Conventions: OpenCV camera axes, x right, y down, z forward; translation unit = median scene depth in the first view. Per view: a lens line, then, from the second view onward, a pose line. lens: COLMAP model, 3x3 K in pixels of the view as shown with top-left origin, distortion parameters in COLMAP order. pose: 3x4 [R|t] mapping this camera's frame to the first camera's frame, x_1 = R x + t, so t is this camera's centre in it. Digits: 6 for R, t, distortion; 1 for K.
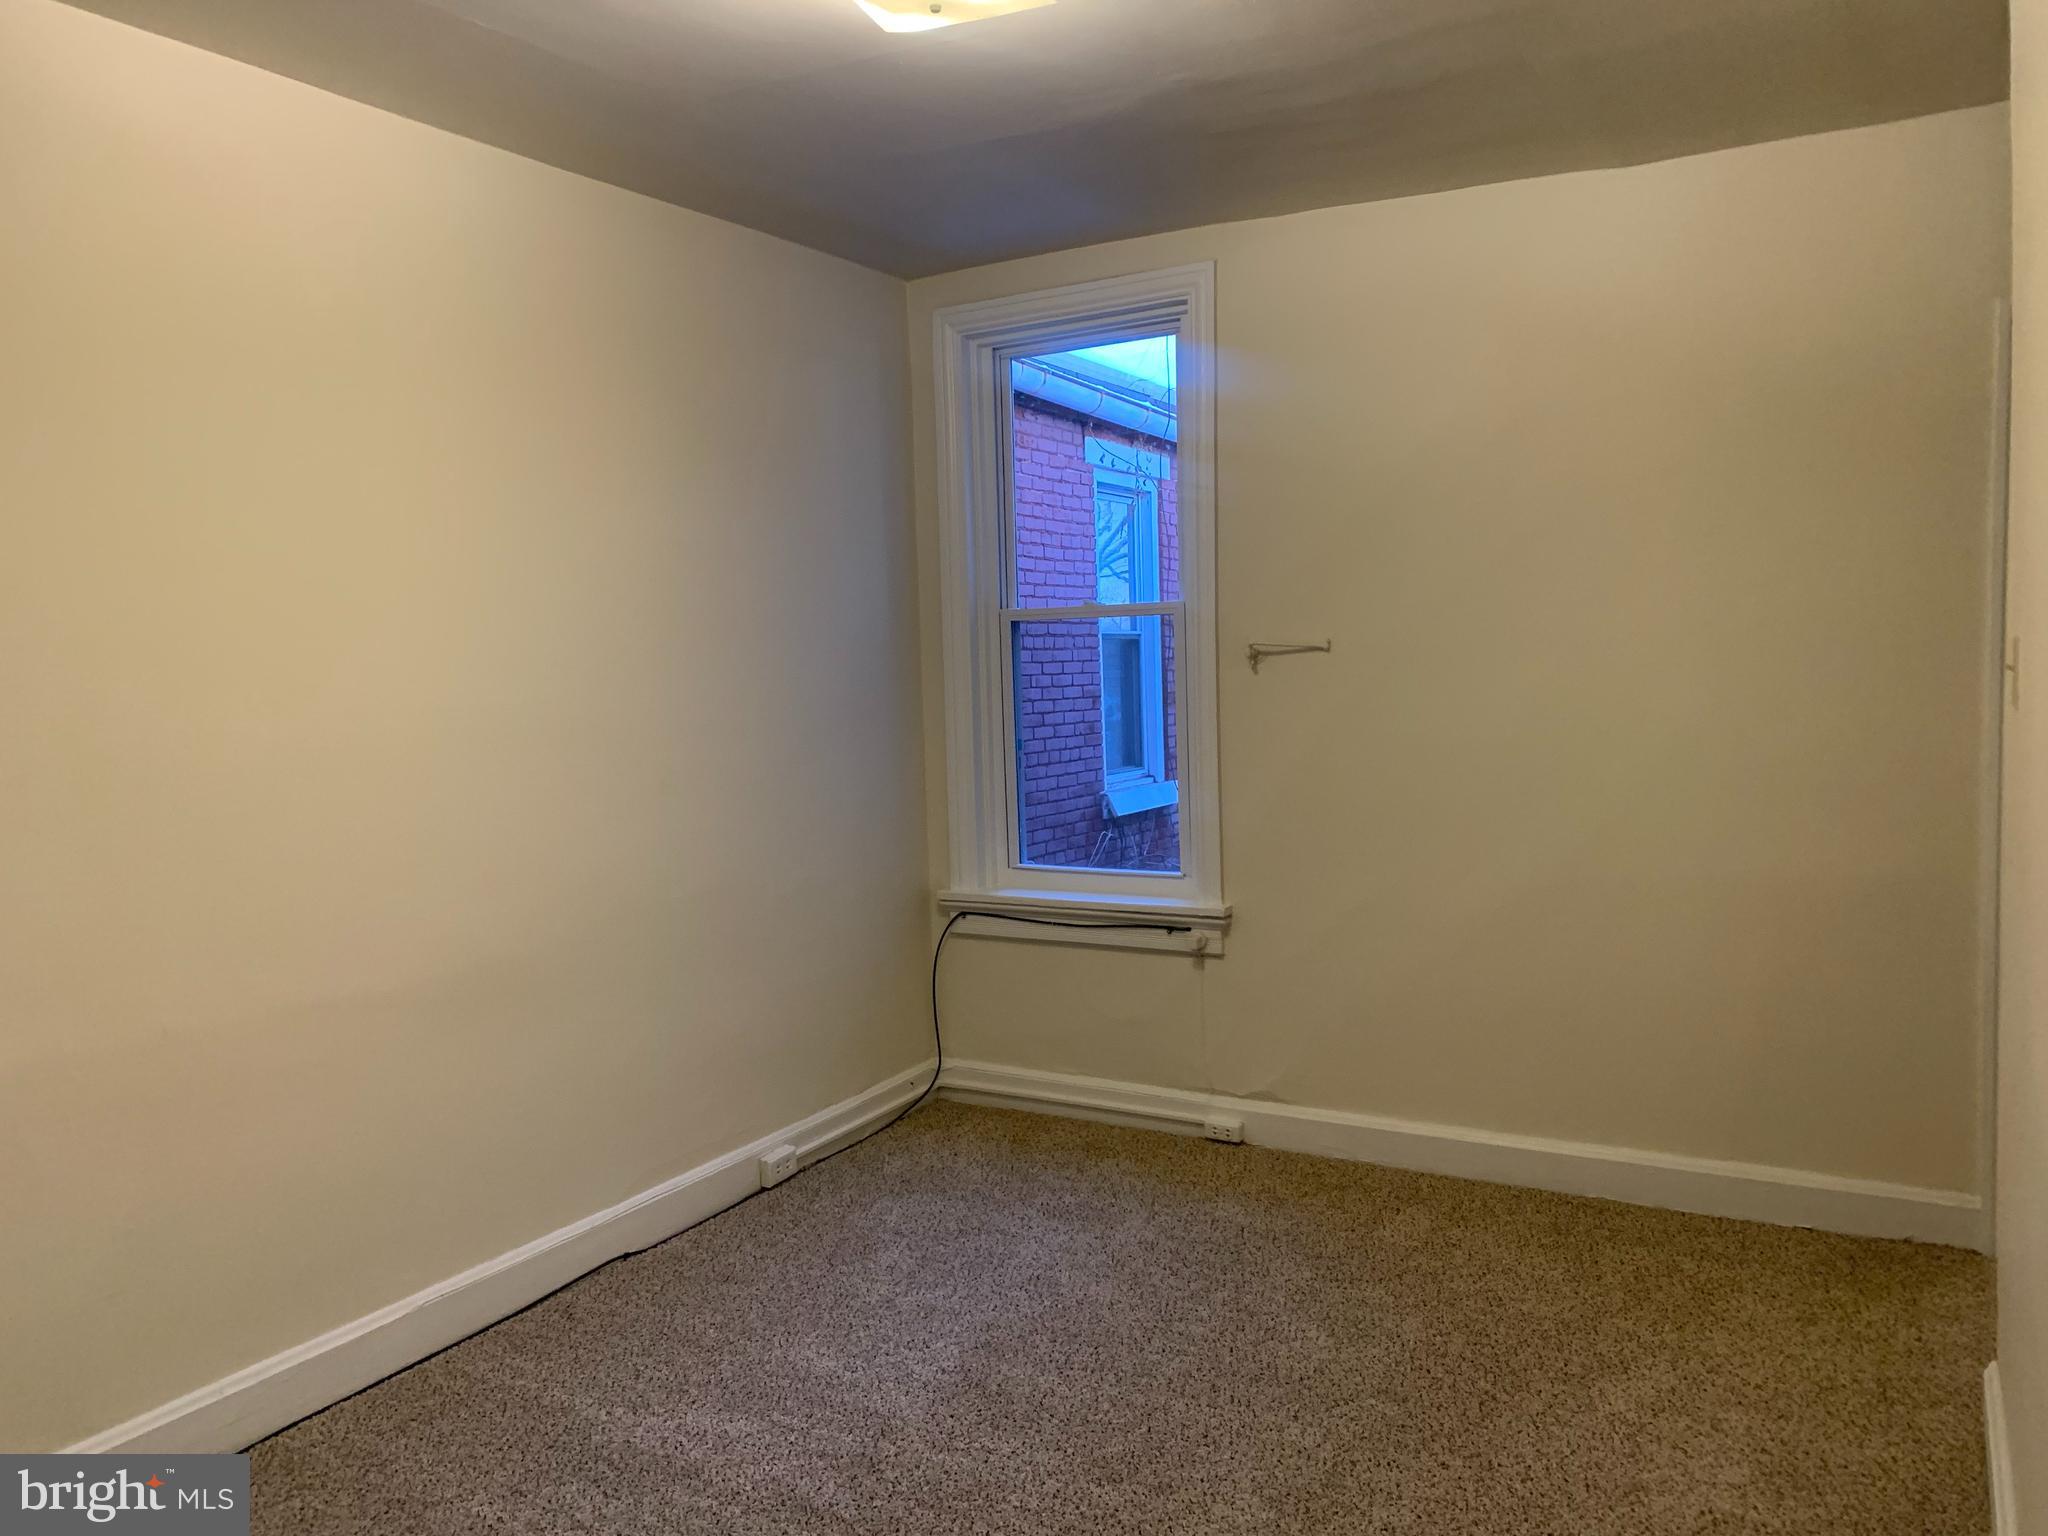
lens RADIAL K [[1545.7, 0, 1020.5], [0, 1545.7, 759.6], [0, 0, 1]] dist [0.057450, -0.079392]
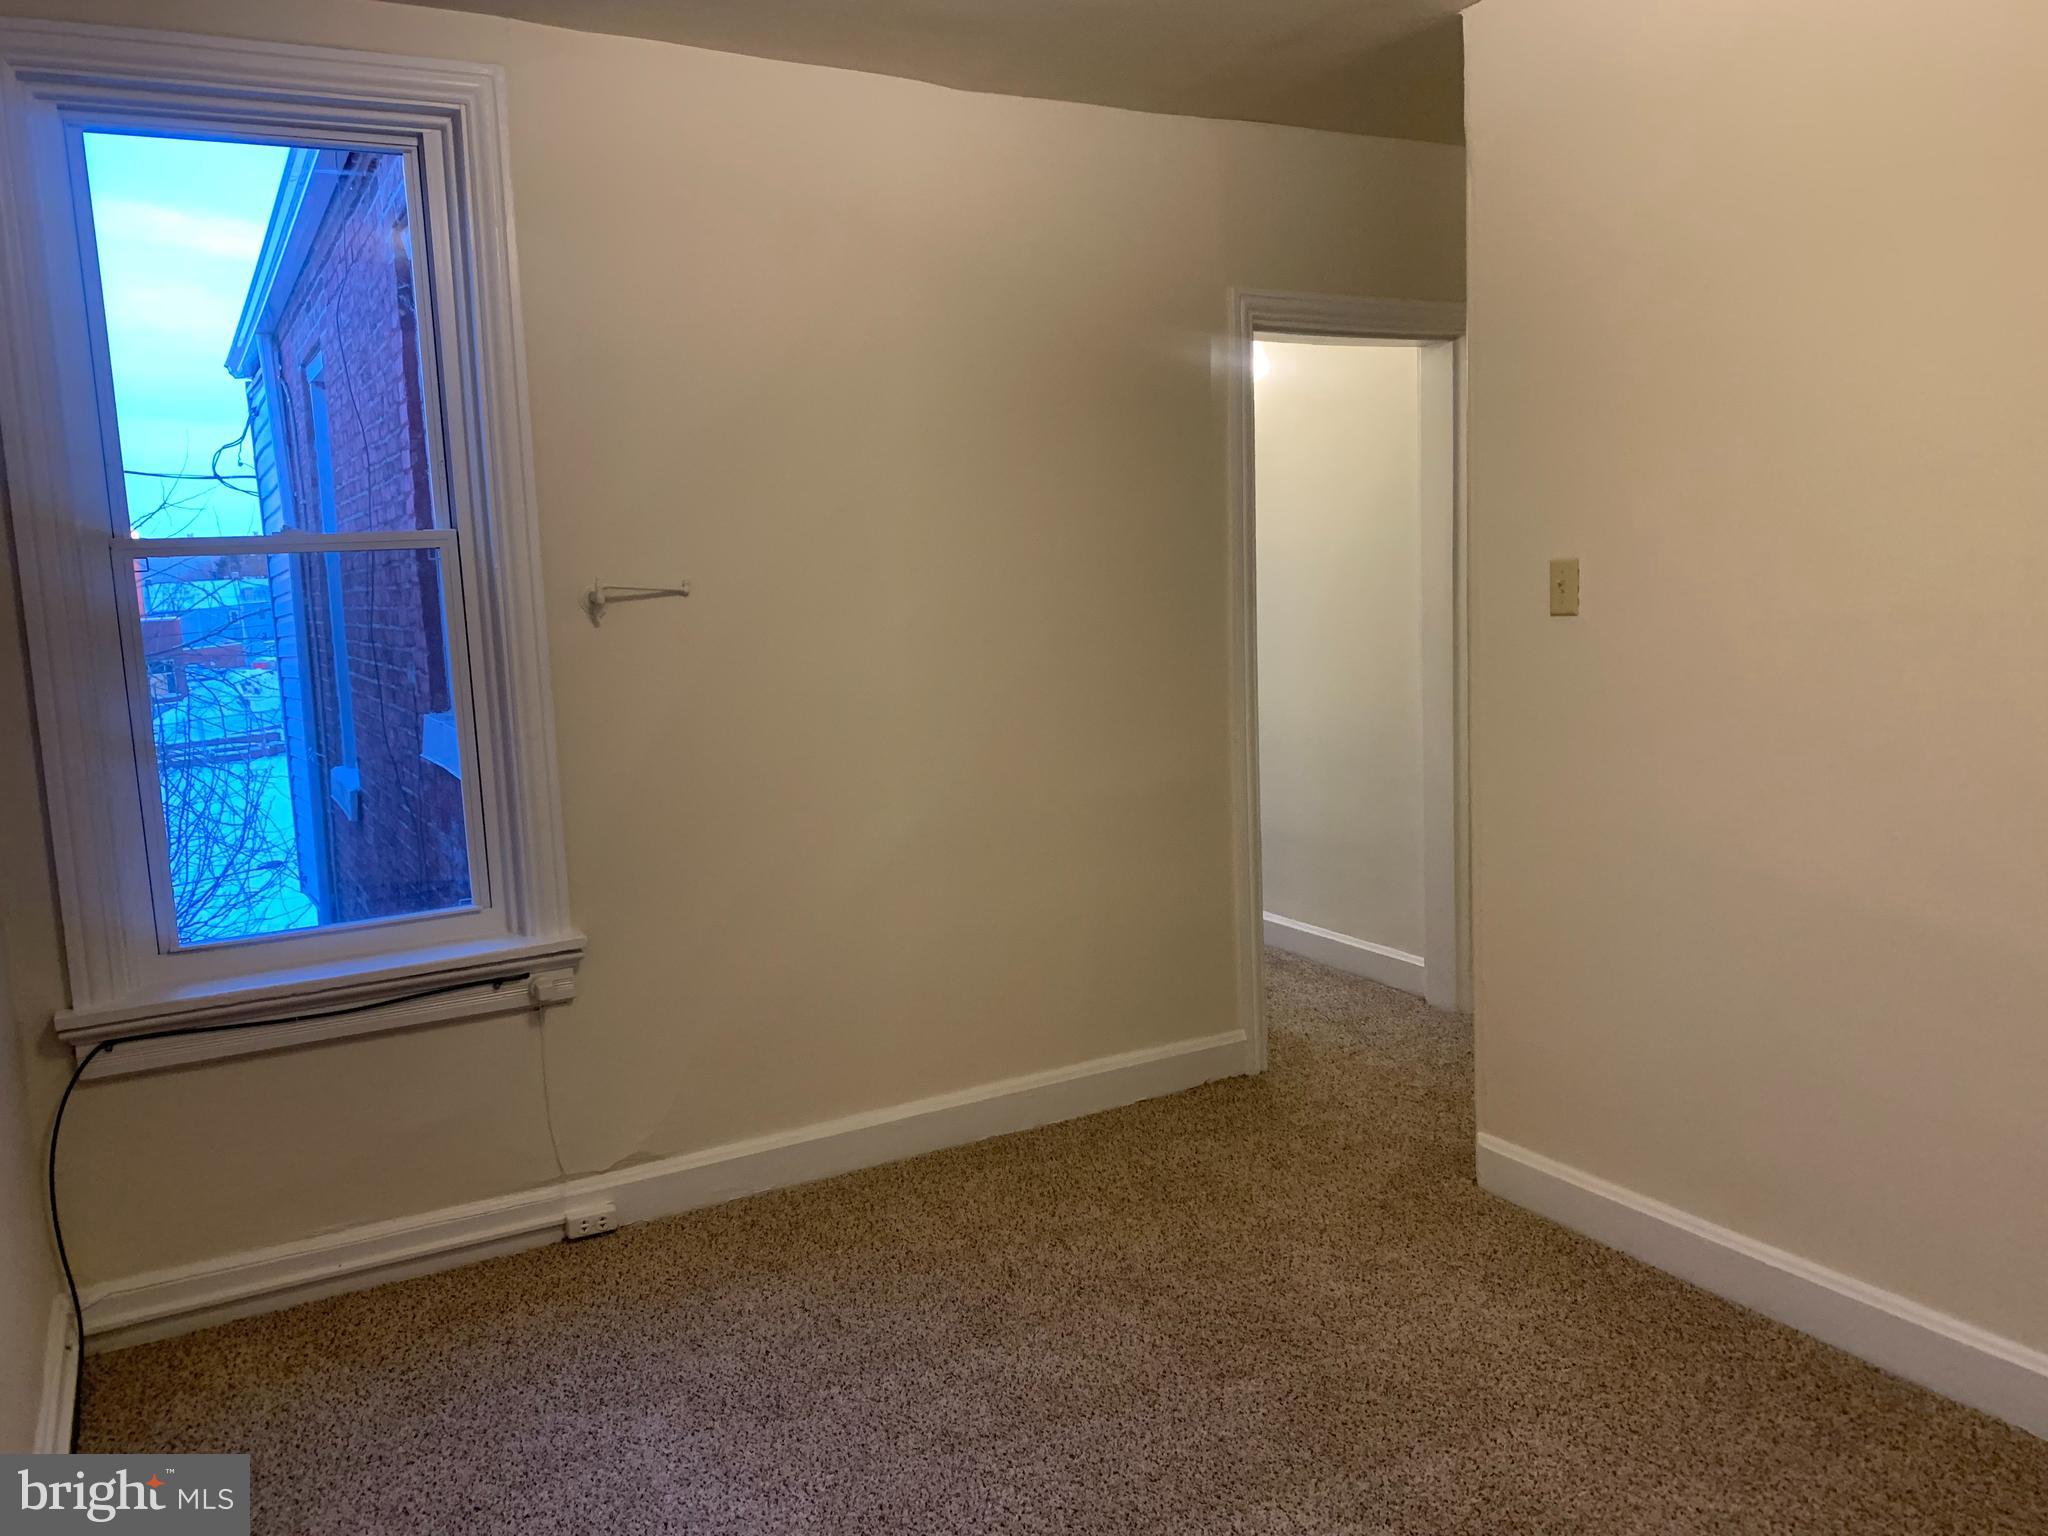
lens RADIAL K [[1545.7, 0, 1020.5], [0, 1545.7, 759.6], [0, 0, 1]] dist [0.057450, -0.079392]
pose [[0.525796, -0.104472, 0.844170, -0.388344], [0.091461, 0.993619, 0.066000, -0.021325], [-0.845679, 0.042507, 0.531996, 0.398717]]
